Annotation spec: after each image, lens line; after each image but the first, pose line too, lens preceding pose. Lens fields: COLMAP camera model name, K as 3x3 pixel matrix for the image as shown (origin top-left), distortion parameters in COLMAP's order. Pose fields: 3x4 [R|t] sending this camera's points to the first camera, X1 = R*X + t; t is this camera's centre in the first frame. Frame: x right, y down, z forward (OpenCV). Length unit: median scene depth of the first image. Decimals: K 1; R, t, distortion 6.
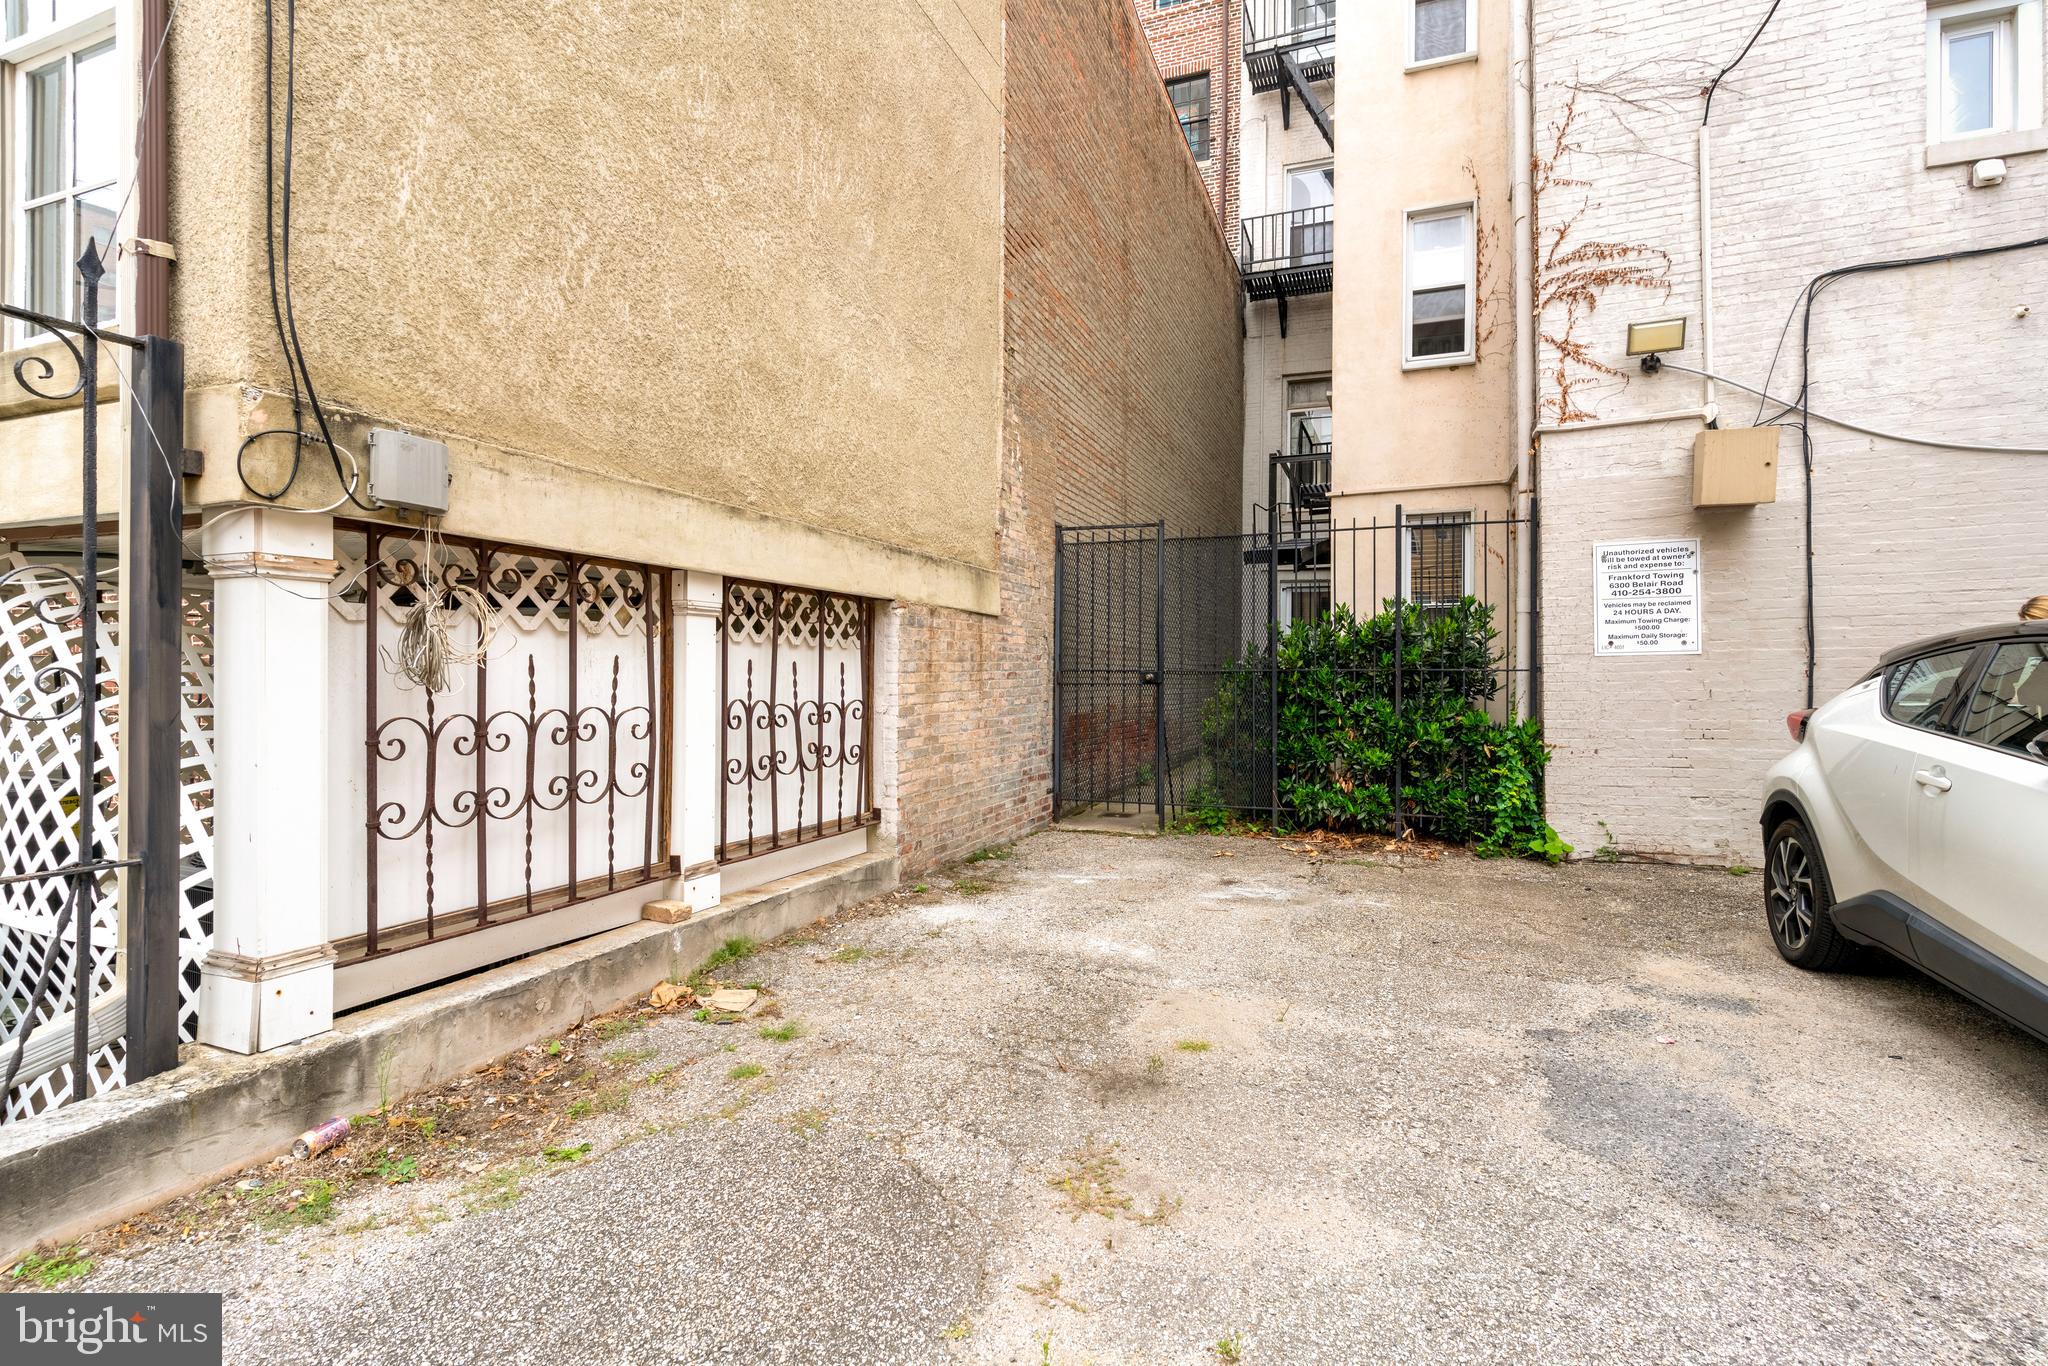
lens RADIAL K [[969.2, 0, 1021.1], [0, 969.2, 682.9], [0, 0, 1]] dist [0.005537, -0.002474]
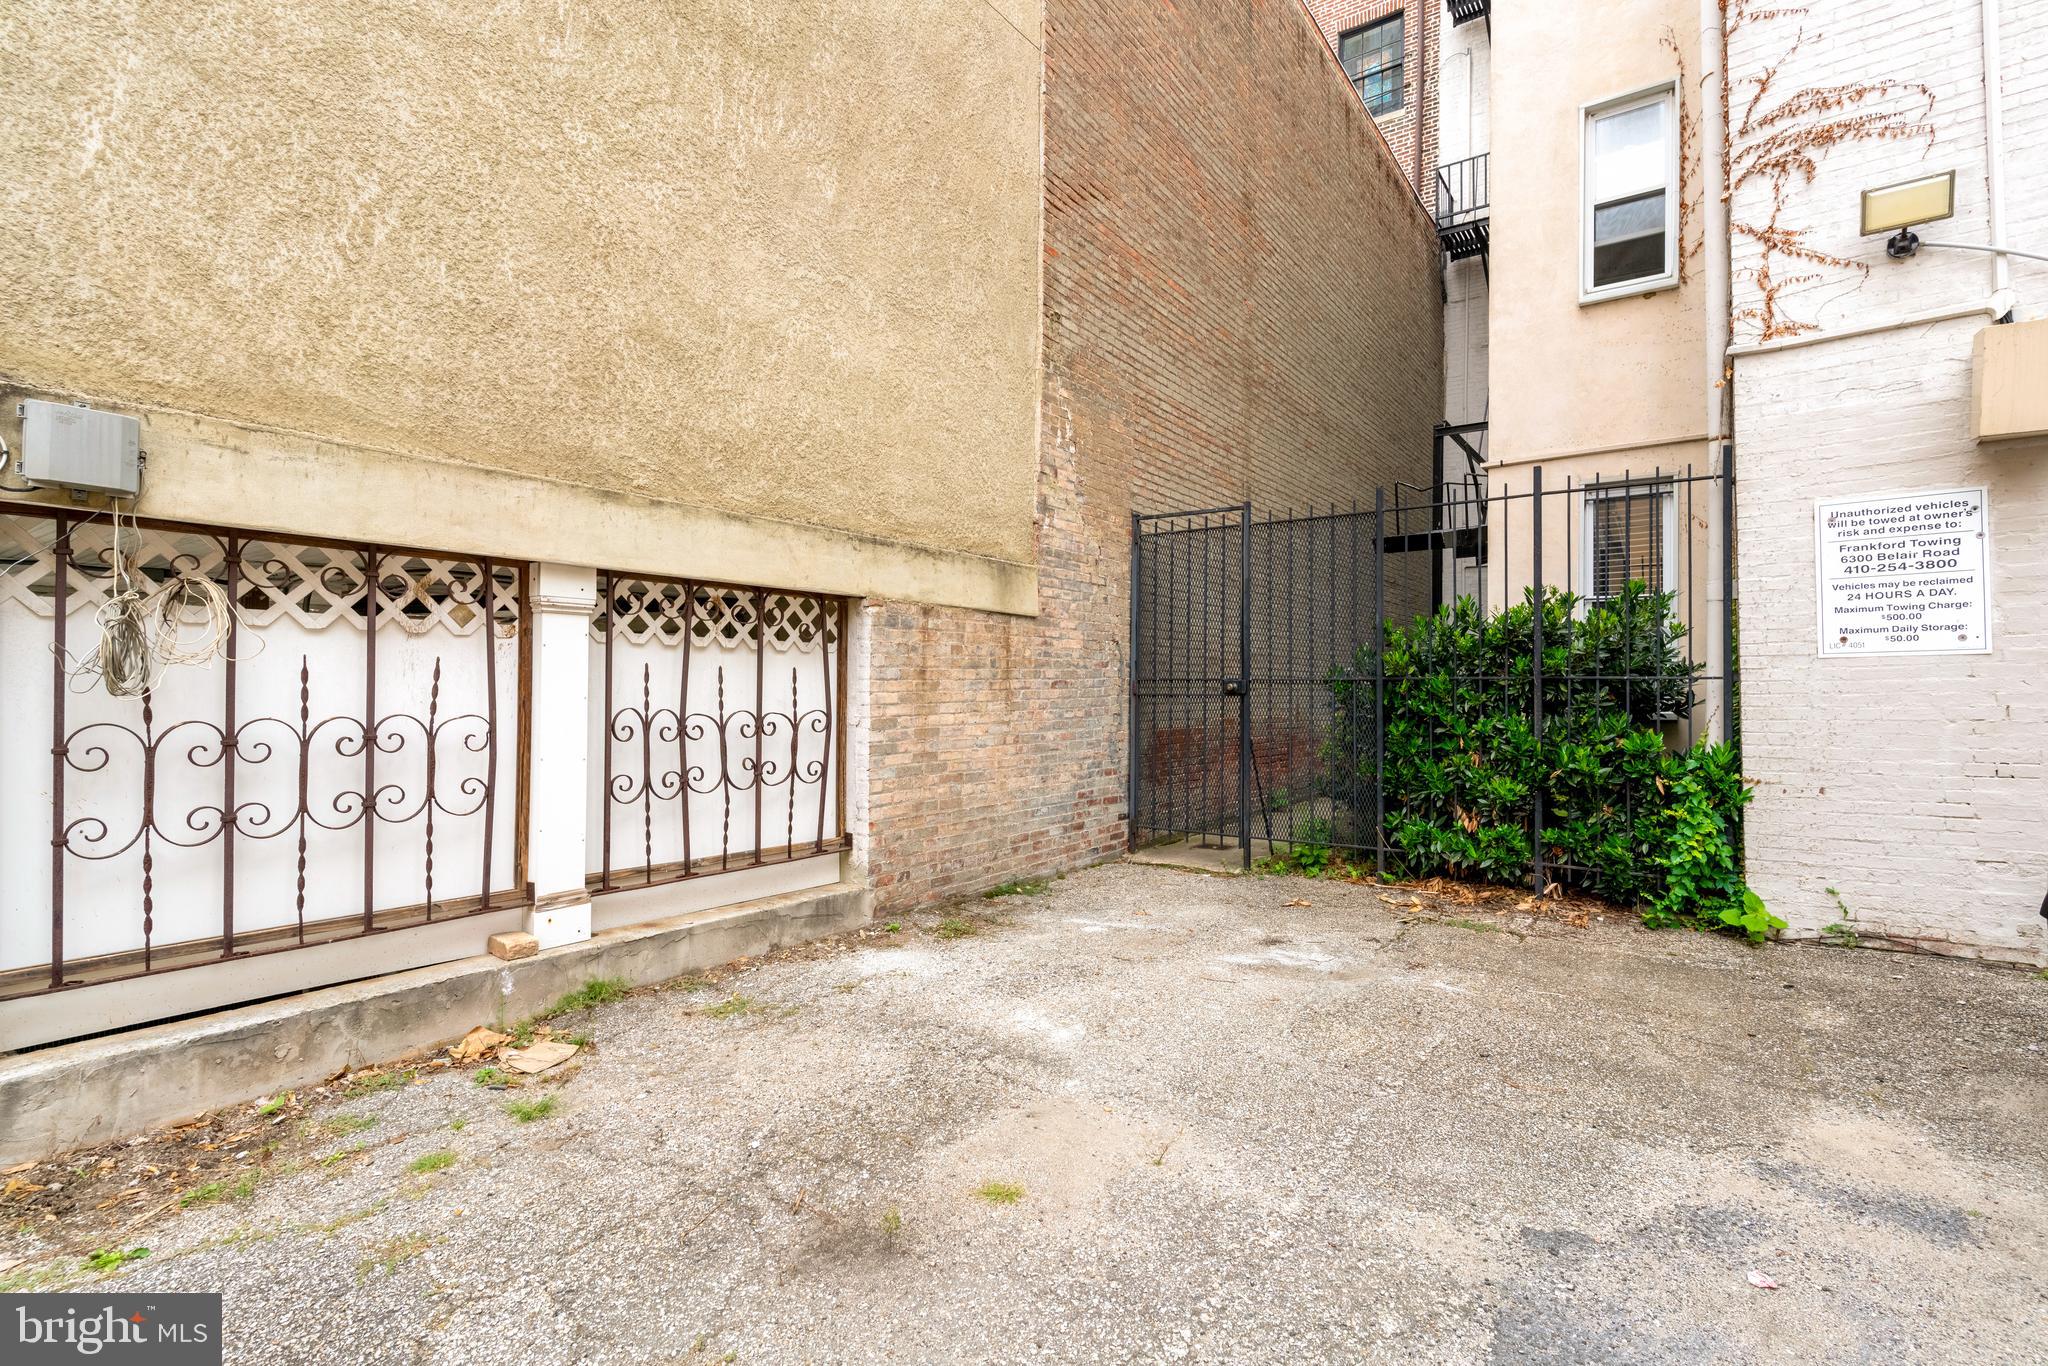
lens RADIAL K [[969.2, 0, 1022.3], [0, 969.2, 681.7], [0, 0, 1]] dist [0.005537, -0.002474]
pose [[0.969894, 0.000586, -0.243525, 0.202618], [-0.004175, 0.999890, -0.014220, 0.002930], [0.243490, 0.014809, 0.969790, 0.164600]]
